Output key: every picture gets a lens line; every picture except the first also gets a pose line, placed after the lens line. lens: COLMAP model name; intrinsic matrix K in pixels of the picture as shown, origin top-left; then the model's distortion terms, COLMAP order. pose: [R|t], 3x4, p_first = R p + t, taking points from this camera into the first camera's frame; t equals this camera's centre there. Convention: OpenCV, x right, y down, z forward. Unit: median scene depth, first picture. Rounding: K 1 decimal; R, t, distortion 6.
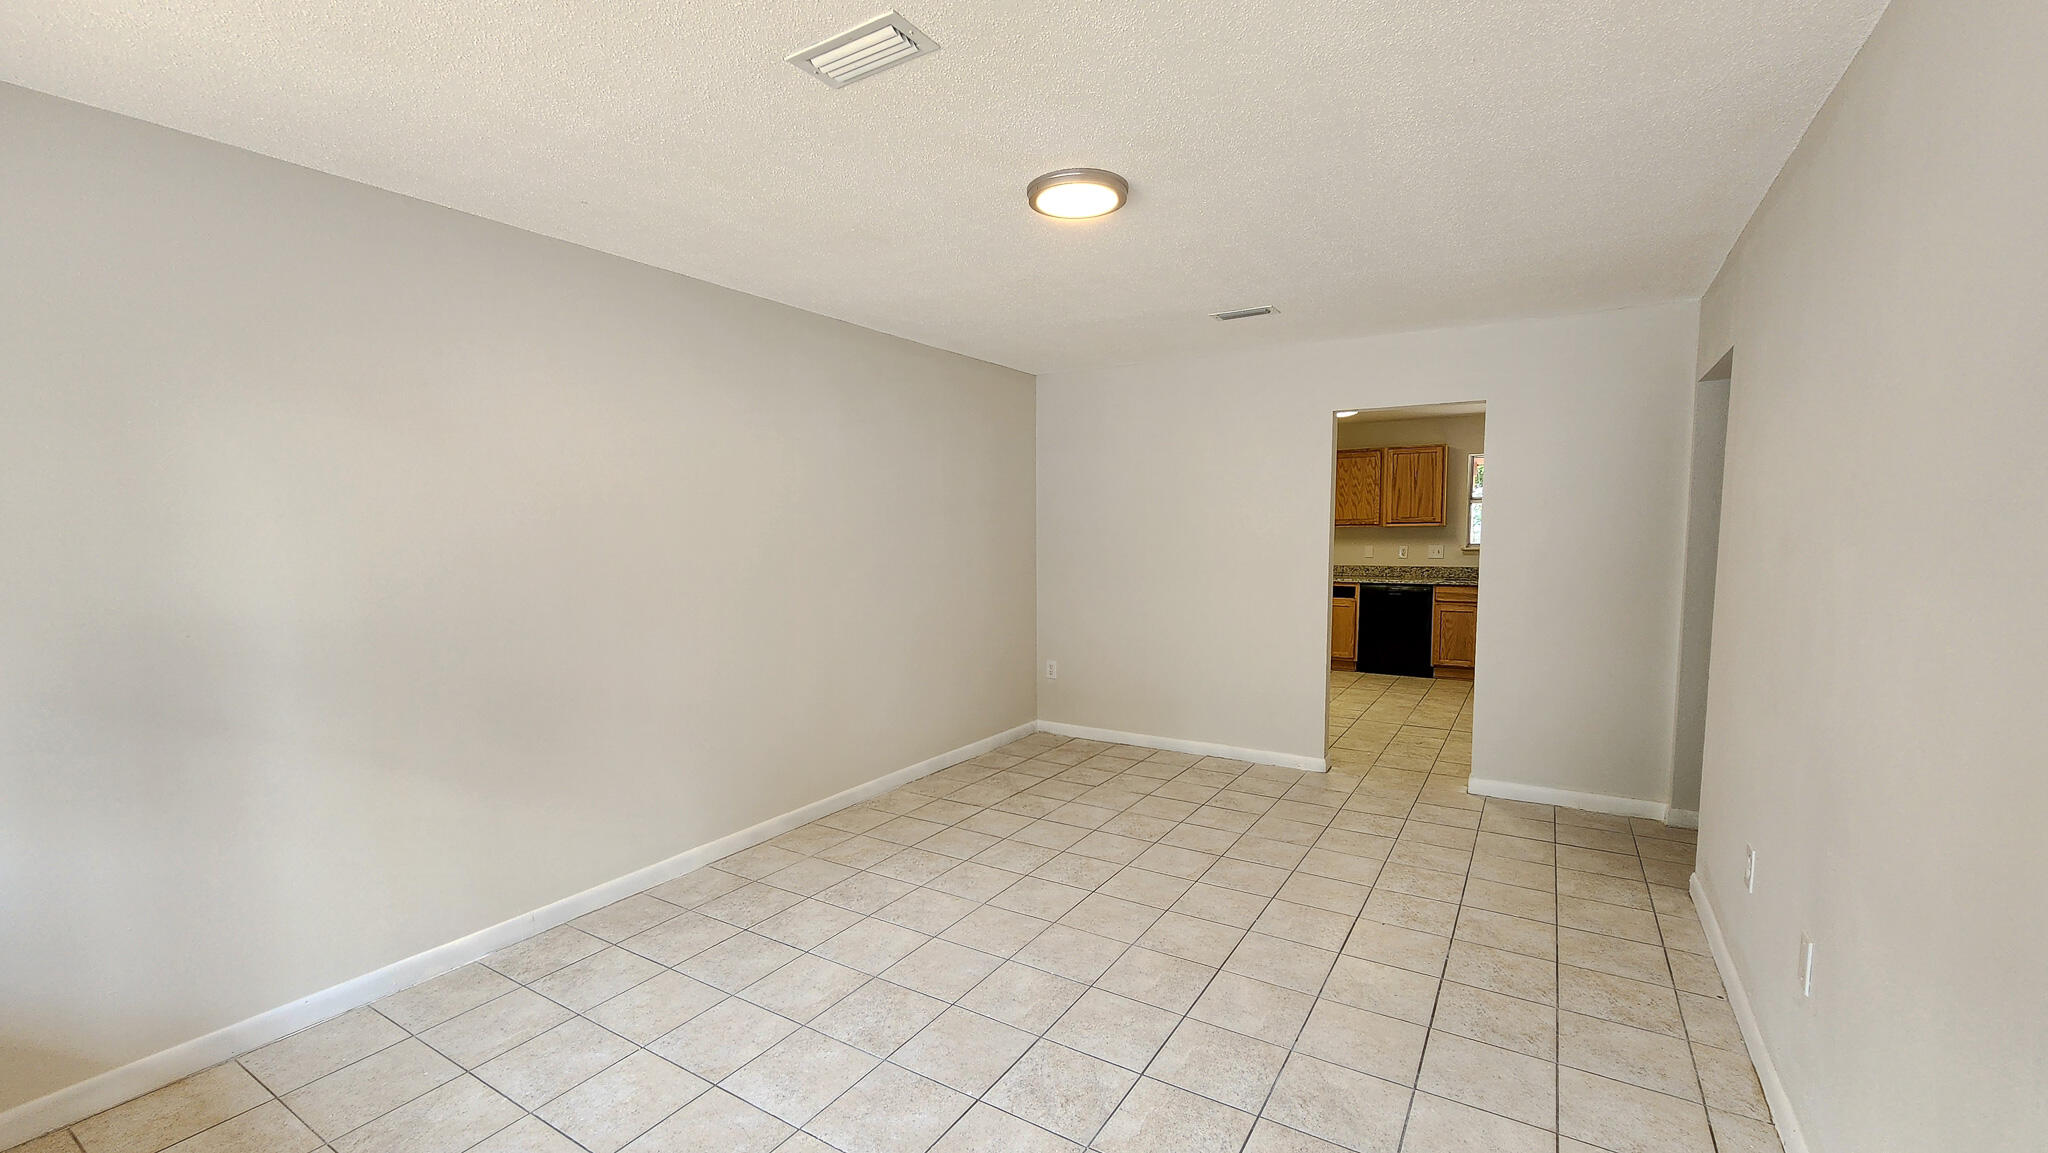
lens RADIAL K [[859.1, 0, 1026.0], [0, 859.1, 599.6], [0, 0, 1]] dist [0.001156, 0.000082]
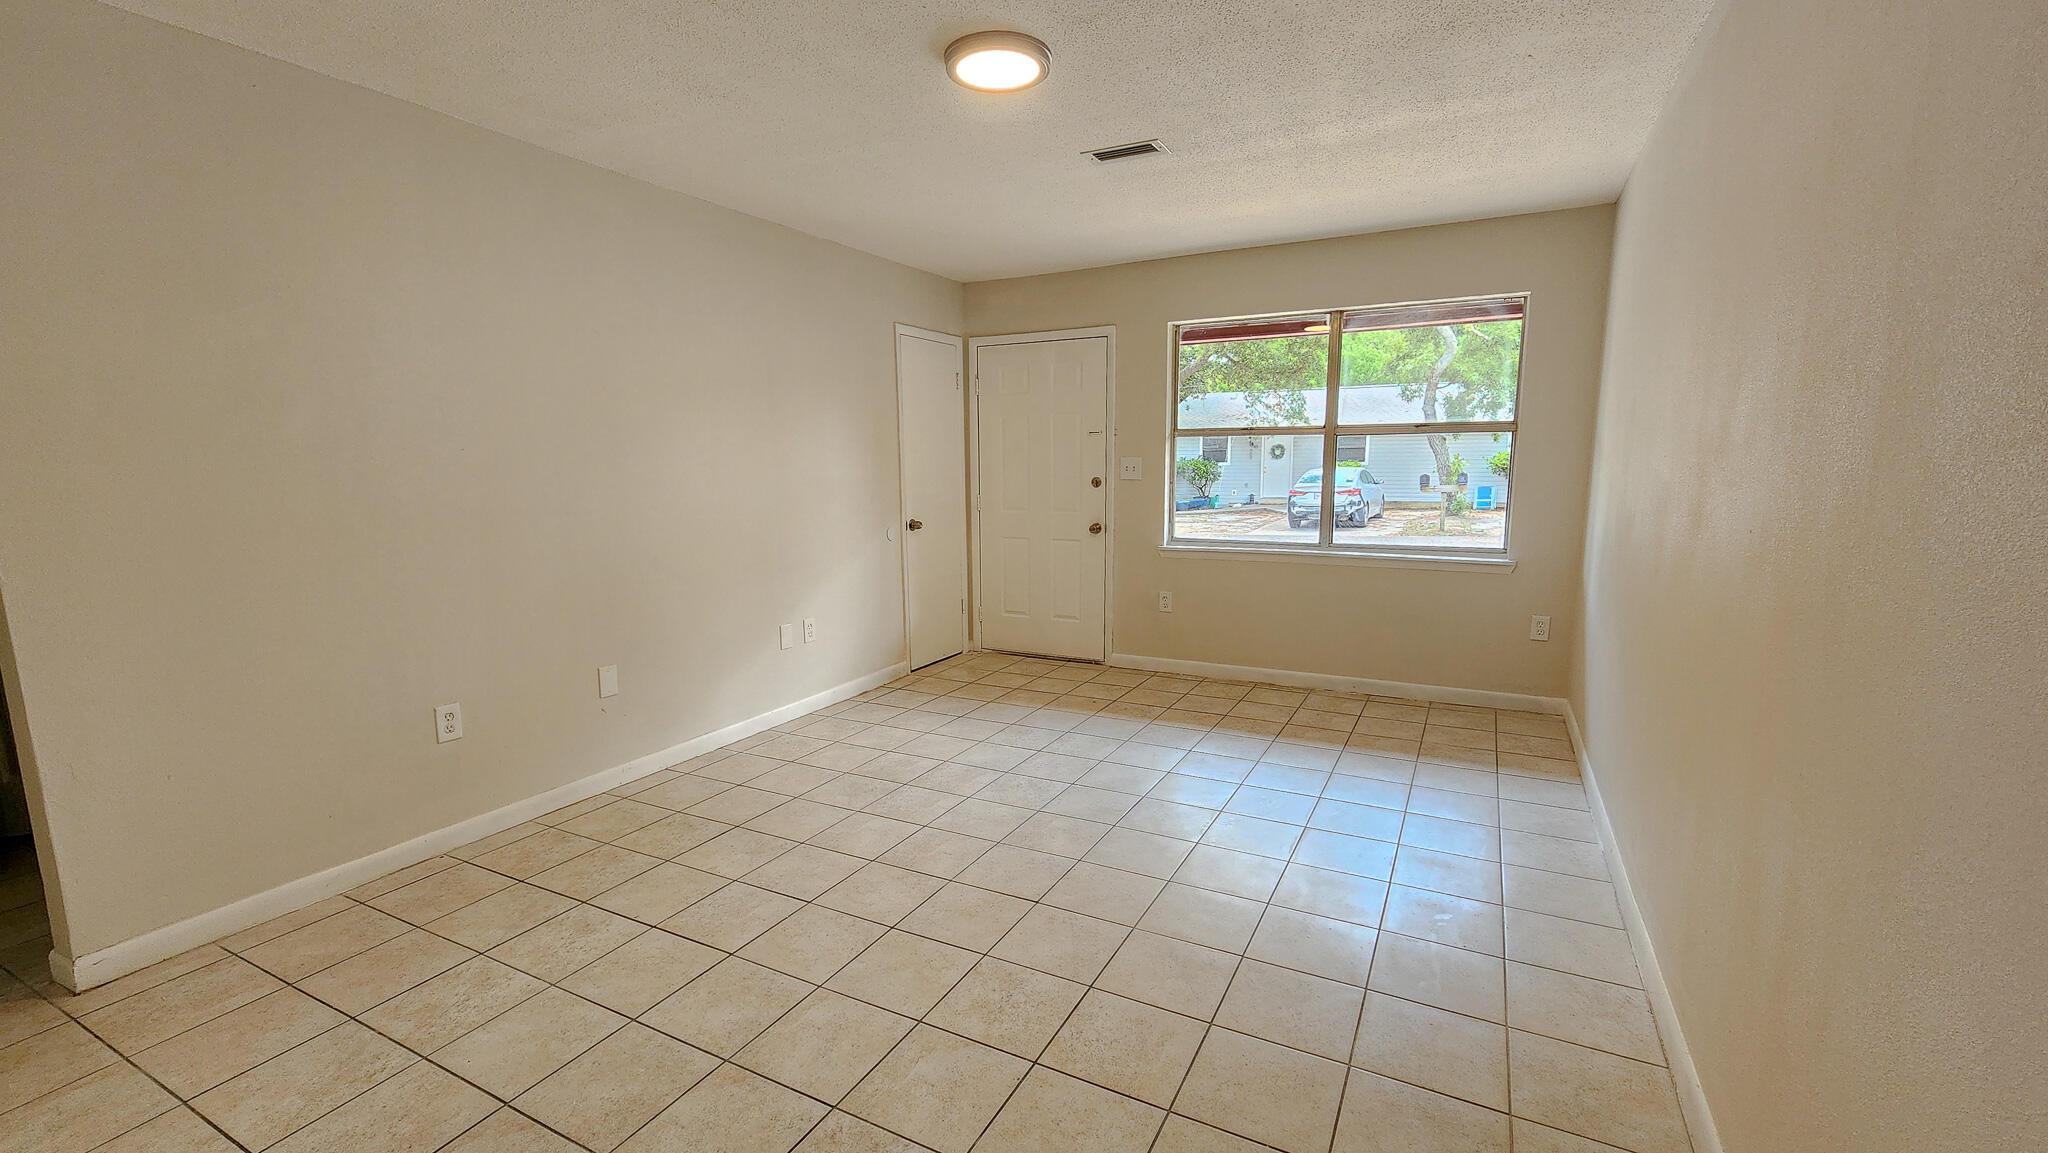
lens RADIAL K [[859.1, 0, 1026.0], [0, 859.1, 599.6], [0, 0, 1]] dist [0.001156, 0.000082]
pose [[-0.997585, 0.021669, -0.065993, 0.064638], [0.004905, 0.969698, 0.244259, -0.080927], [0.069286, 0.243345, -0.967462, 1.221023]]
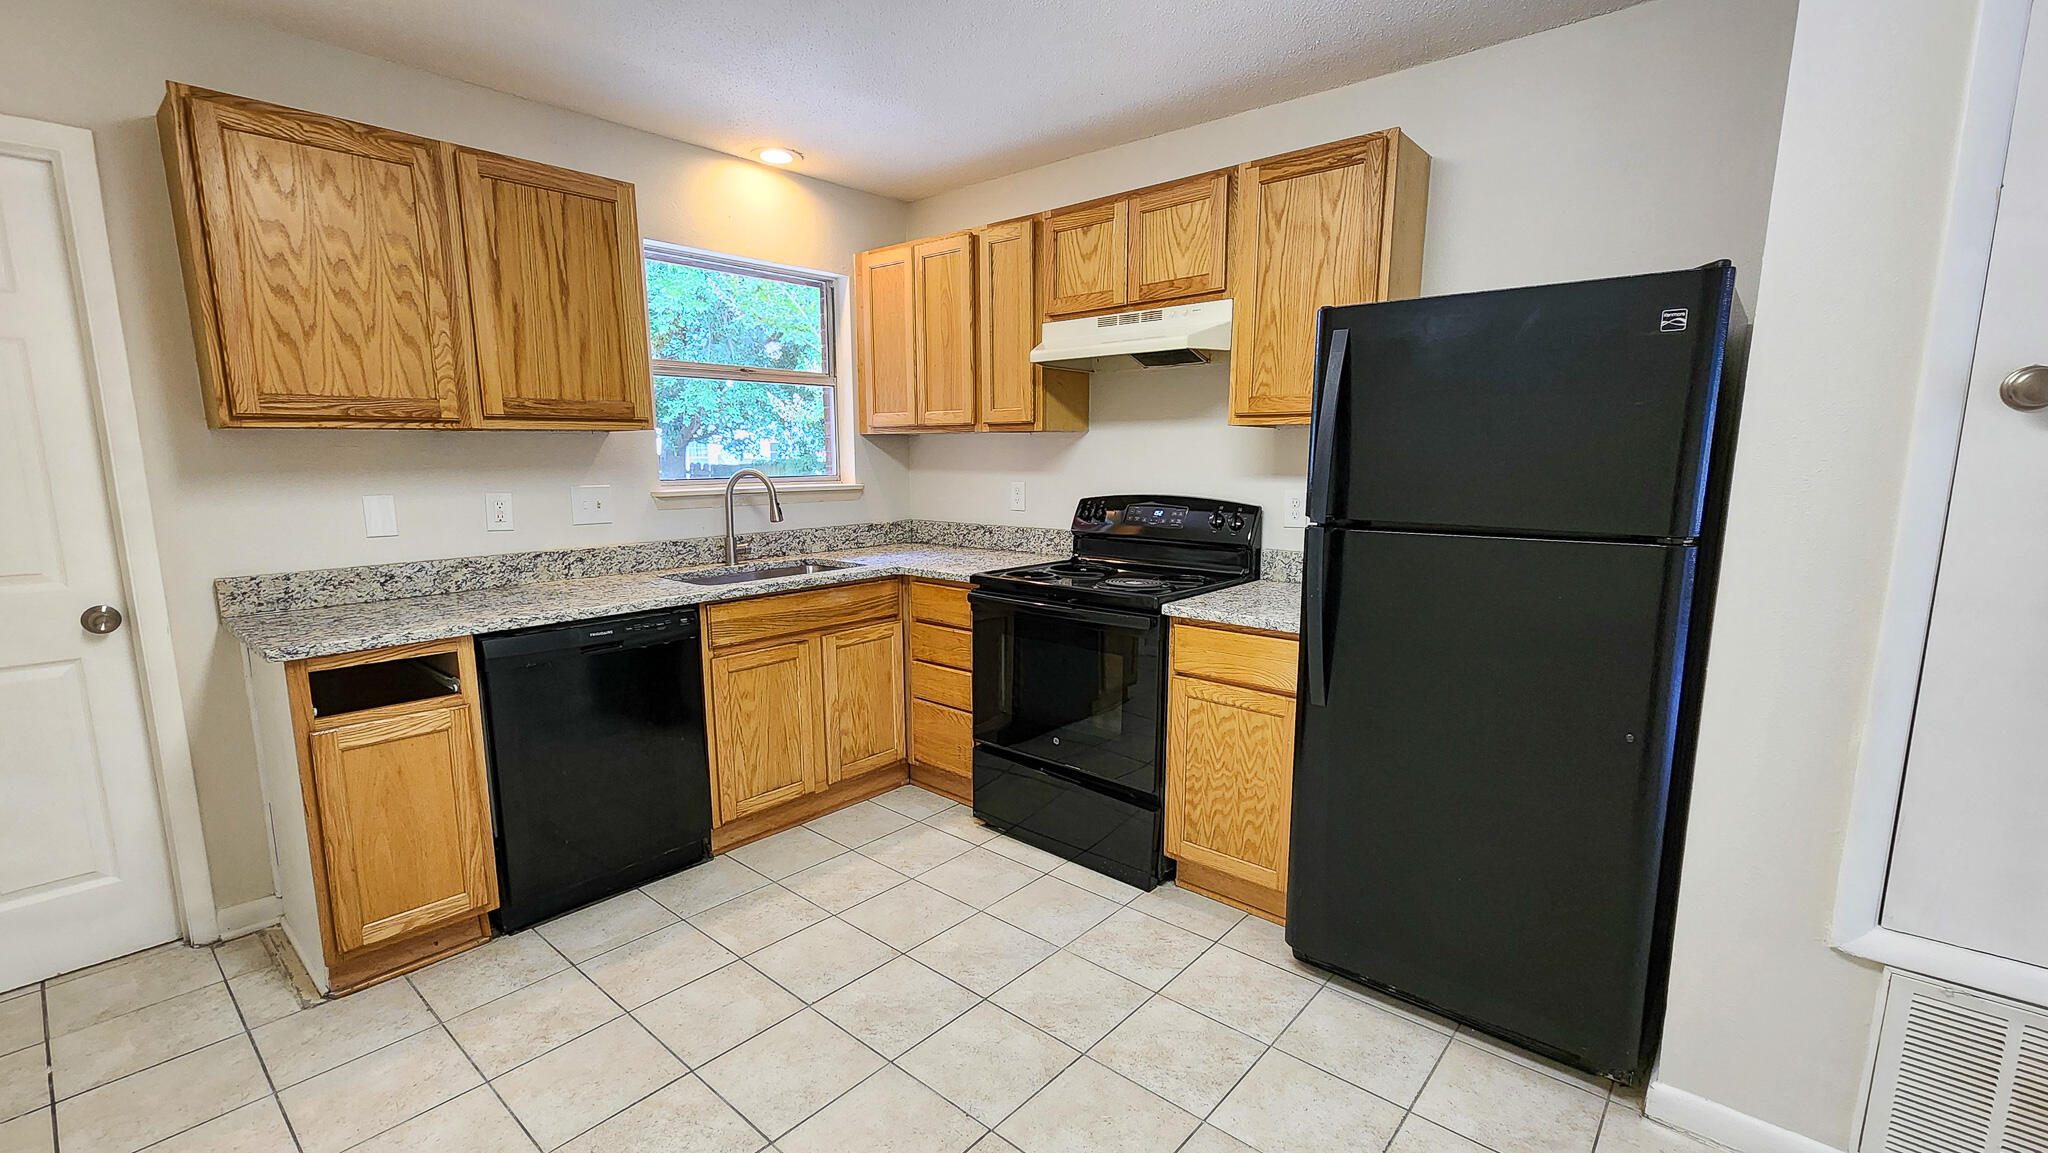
lens RADIAL K [[876.1, 0, 1026.5], [0, 876.1, 600.2], [0, 0, 1]] dist [0.001328, 0.000138]
pose [[0.161872, -0.161204, 0.973556, 0.164760], [0.085571, 0.985144, 0.148895, -0.062648], [-0.983095, 0.059206, 0.173262, 0.860598]]
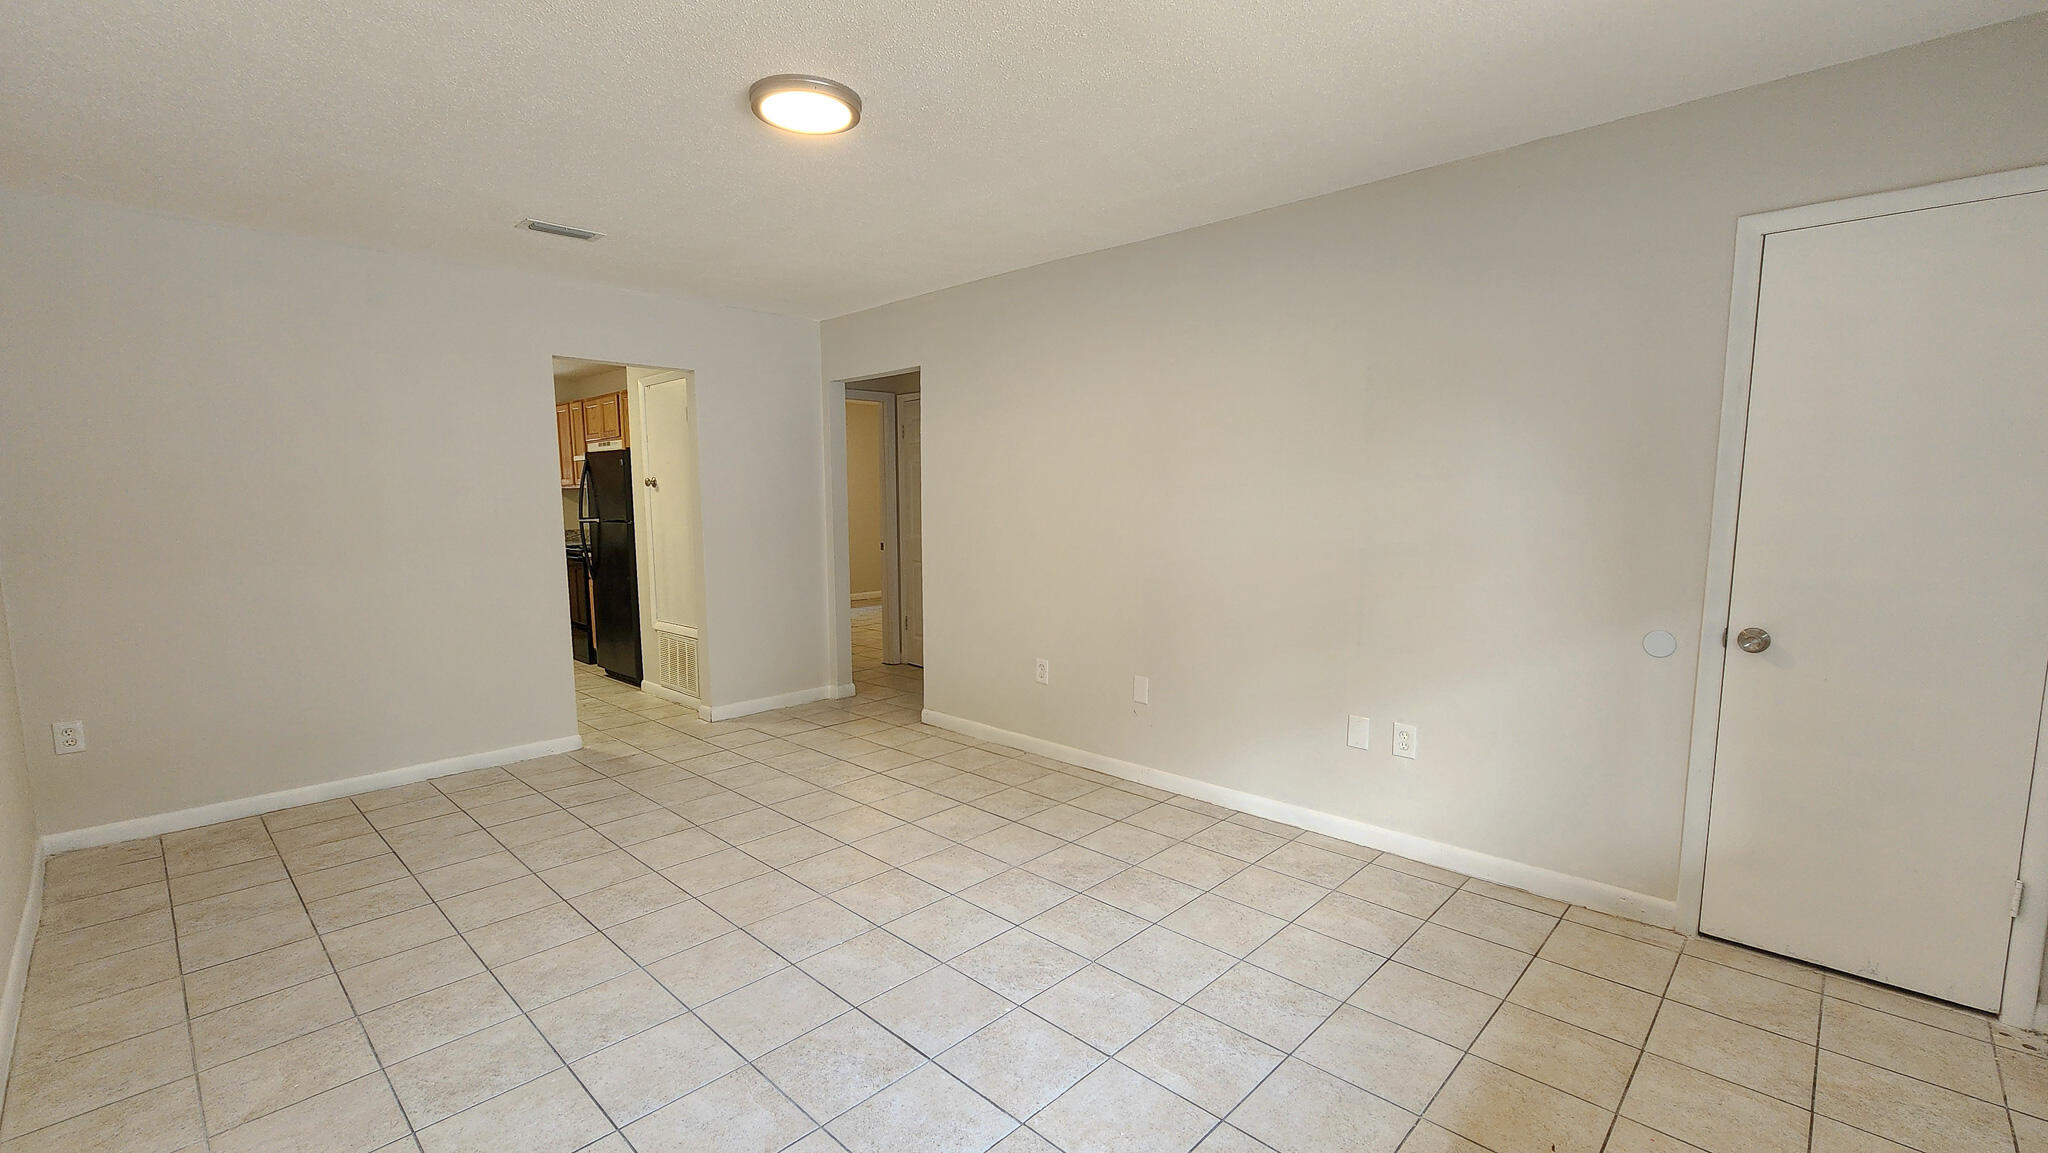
lens RADIAL K [[859.1, 0, 1026.0], [0, 859.1, 599.6], [0, 0, 1]] dist [0.001156, 0.000082]
pose [[0.209767, -0.115966, 0.970850, -0.503934], [0.087789, 0.991165, 0.099425, -0.012313], [-0.973802, 0.064373, 0.218094, 0.353728]]
